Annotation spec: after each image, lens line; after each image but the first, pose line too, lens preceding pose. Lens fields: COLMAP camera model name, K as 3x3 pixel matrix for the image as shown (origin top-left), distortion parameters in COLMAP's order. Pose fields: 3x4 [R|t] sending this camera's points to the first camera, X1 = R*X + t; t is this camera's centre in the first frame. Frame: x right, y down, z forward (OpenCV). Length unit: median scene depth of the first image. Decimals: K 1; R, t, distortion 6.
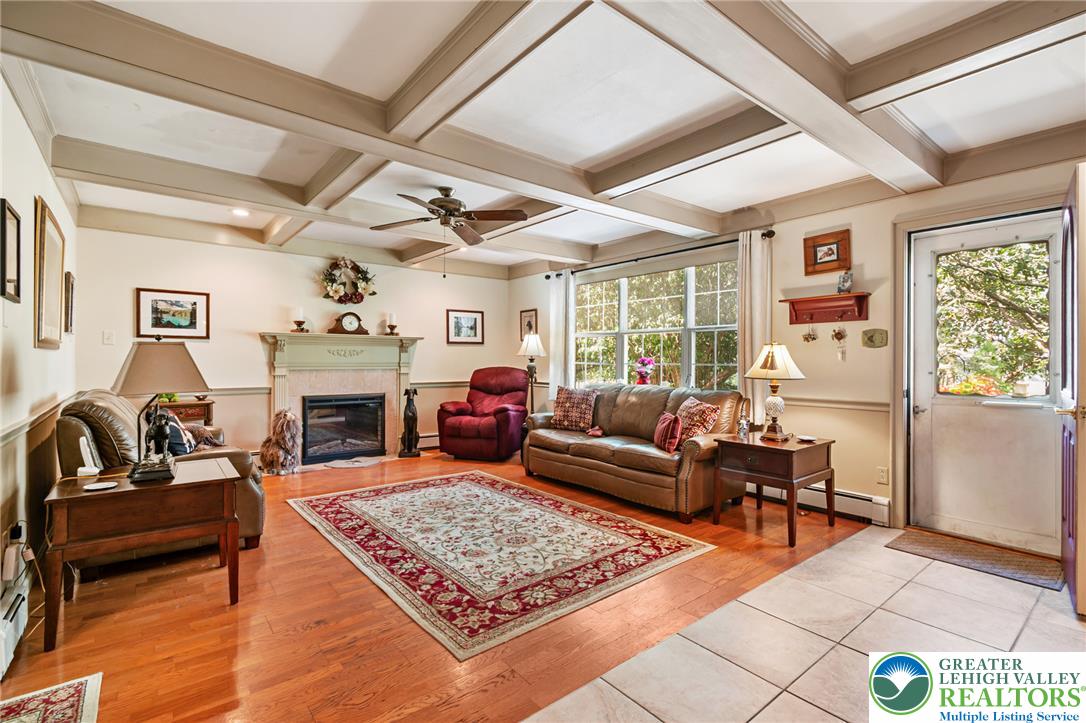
lens RADIAL K [[495.2, 0, 543.0], [0, 495.2, 361.5], [0, 0, 1]] dist [0.000379, -0.000060]
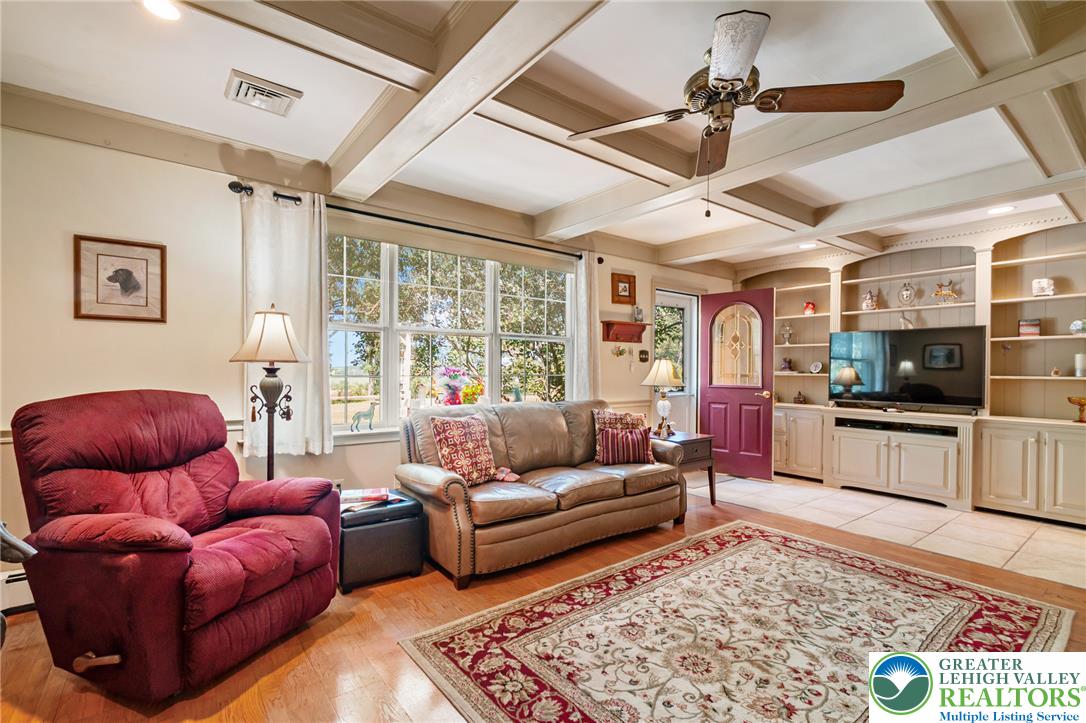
lens RADIAL K [[495.2, 0, 543.0], [0, 495.2, 361.5], [0, 0, 1]] dist [0.000379, -0.000060]
pose [[0.016450, 0.004314, 0.999855, -0.838624], [-0.008532, 0.999955, -0.004174, -0.021307], [-0.999828, -0.008462, 0.016486, 1.336662]]
